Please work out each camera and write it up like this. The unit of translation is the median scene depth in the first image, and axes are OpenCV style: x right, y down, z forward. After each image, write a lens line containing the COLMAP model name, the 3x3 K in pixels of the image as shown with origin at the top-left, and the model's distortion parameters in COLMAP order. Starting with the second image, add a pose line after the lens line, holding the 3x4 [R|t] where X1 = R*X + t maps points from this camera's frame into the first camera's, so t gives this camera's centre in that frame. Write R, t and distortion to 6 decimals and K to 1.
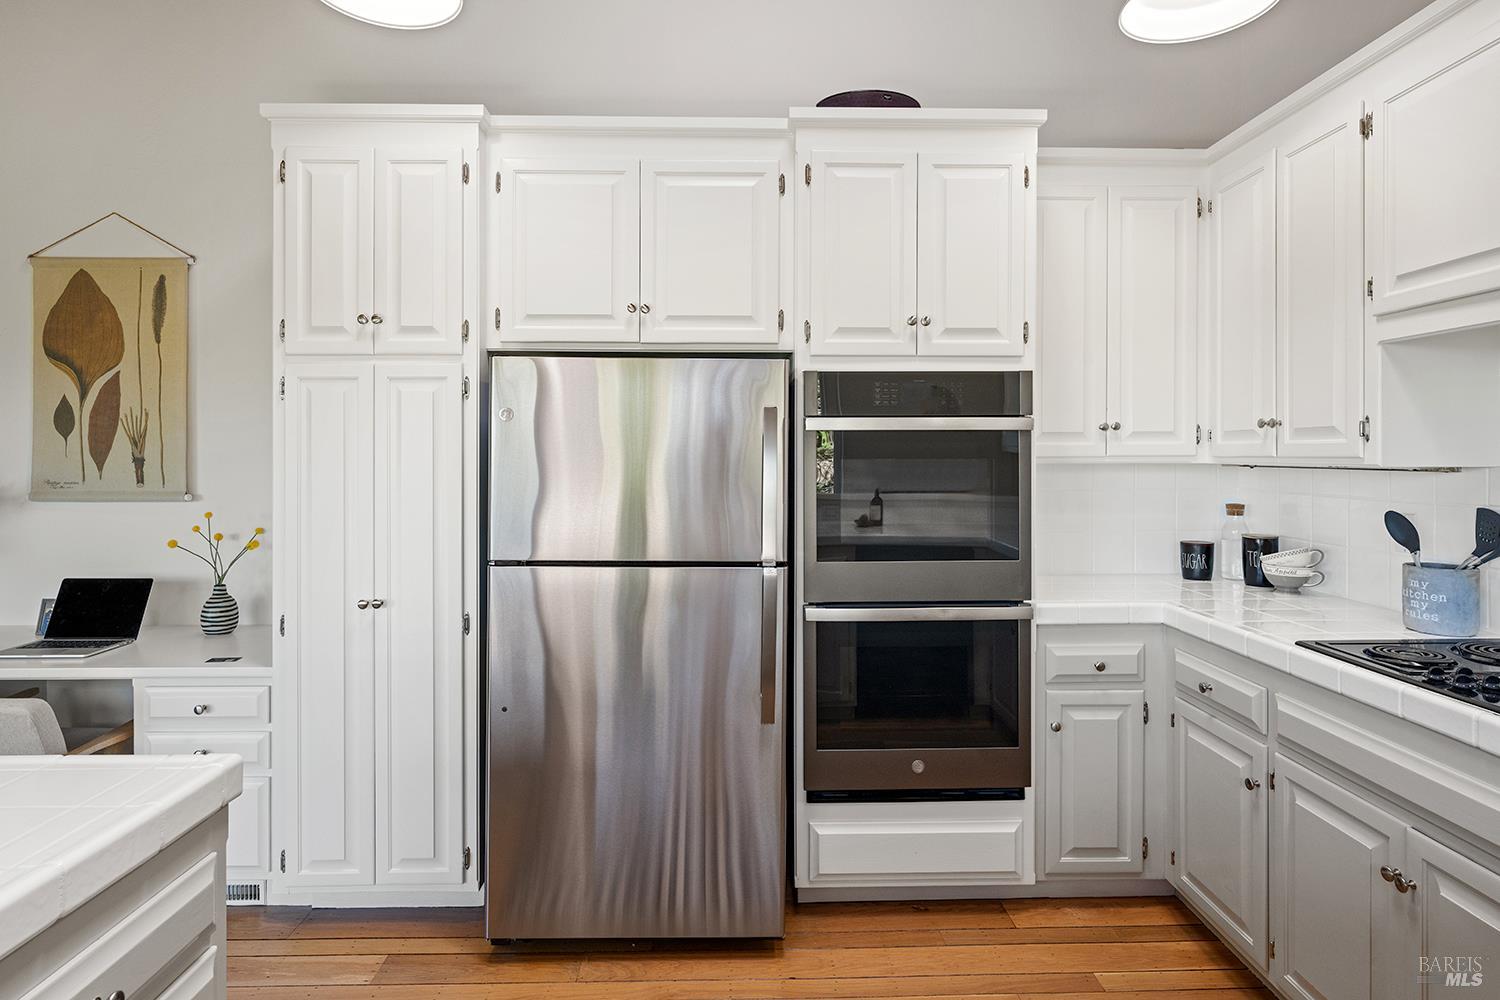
lens RADIAL K [[790.0, 0, 743.8], [0, 790.0, 457.0], [0, 0, 1]] dist [-0.001578, 0.000293]
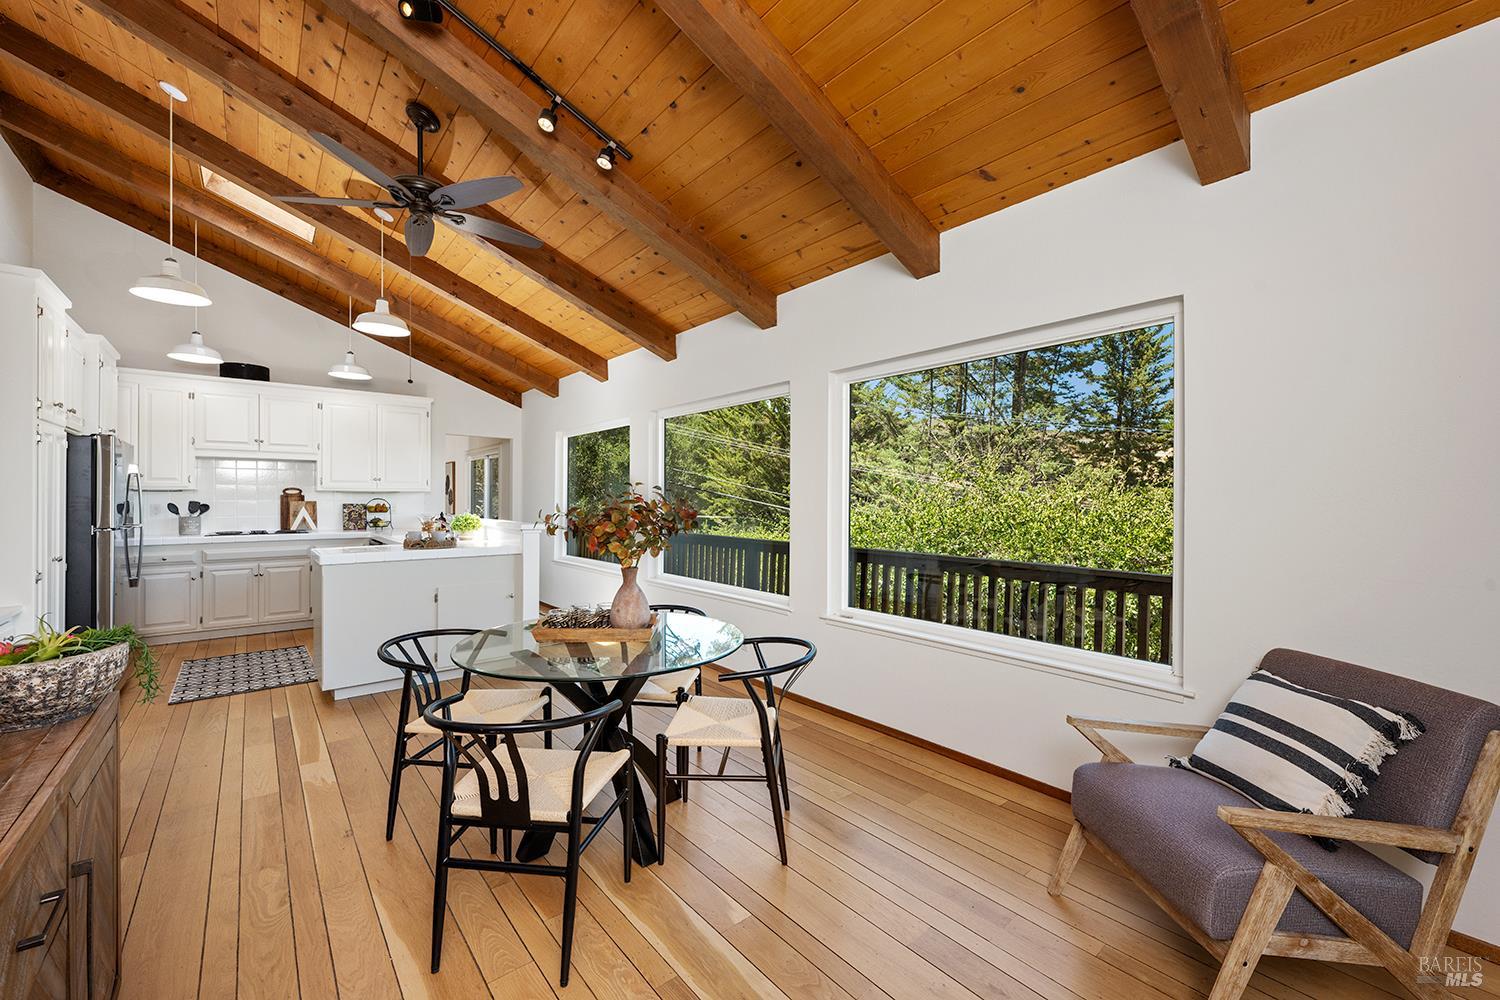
lens RADIAL K [[616.3, 0, 767.5], [0, 616.3, 499.0], [0, 0, 1]] dist [-0.001007, 0.001144]
pose [[-0.631716, -0.000515, 0.775199, -2.179836], [-0.001663, 0.999998, -0.000690, 0.036523], [-0.775198, -0.001725, -0.631716, 0.518047]]
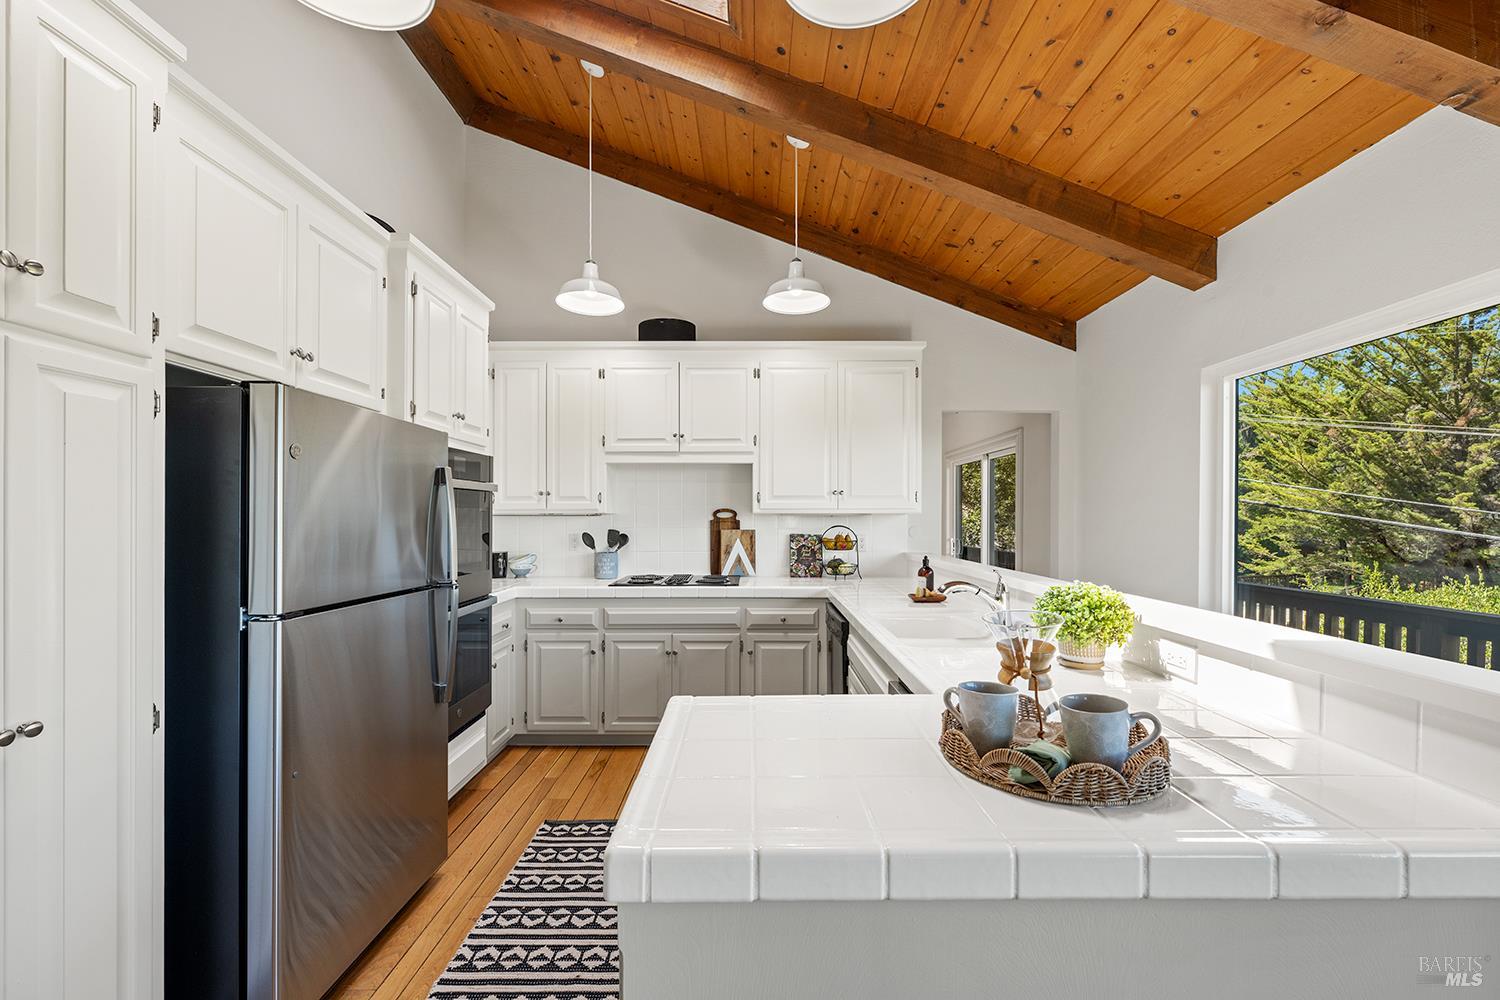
lens RADIAL K [[616.3, 0, 742.9], [0, 616.3, 514.2], [0, 0, 1]] dist [-0.001007, 0.001144]
pose [[0.026900, 0.005059, 0.999625, -0.778822], [-0.001129, 0.999987, -0.005030, 0.016717], [-0.999637, -0.000993, 0.026906, 0.359922]]
